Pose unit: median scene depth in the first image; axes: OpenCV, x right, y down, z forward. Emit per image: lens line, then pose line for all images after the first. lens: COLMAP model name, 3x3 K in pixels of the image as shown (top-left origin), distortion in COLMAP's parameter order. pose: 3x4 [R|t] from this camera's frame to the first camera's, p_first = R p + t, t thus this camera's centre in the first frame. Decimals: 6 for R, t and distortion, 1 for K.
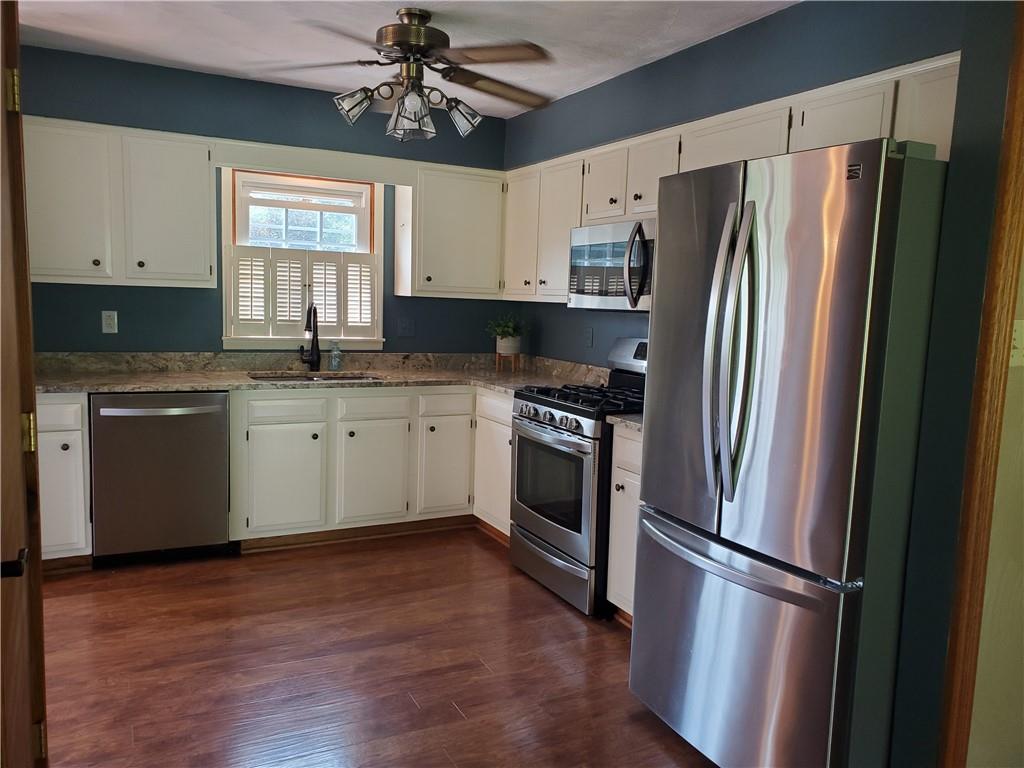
lens RADIAL K [[793.4, 0, 512.0], [0, 793.4, 384.0], [0, 0, 1]] dist [0.106857, -0.000260]
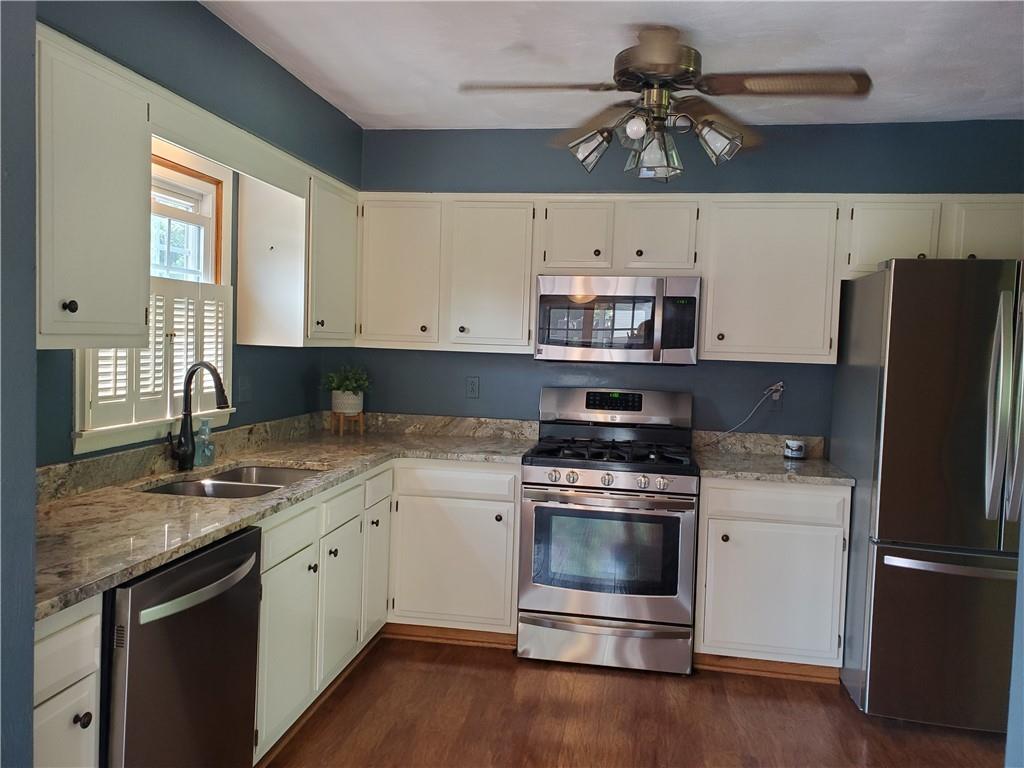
lens RADIAL K [[778.0, 0, 512.0], [0, 778.0, 384.0], [0, 0, 1]] dist [0.028029, -0.001359]
pose [[0.600686, -0.061990, 0.797078, -0.593144], [0.074195, 0.997009, 0.021625, -0.079635], [-0.796035, 0.046149, 0.603489, 0.428636]]
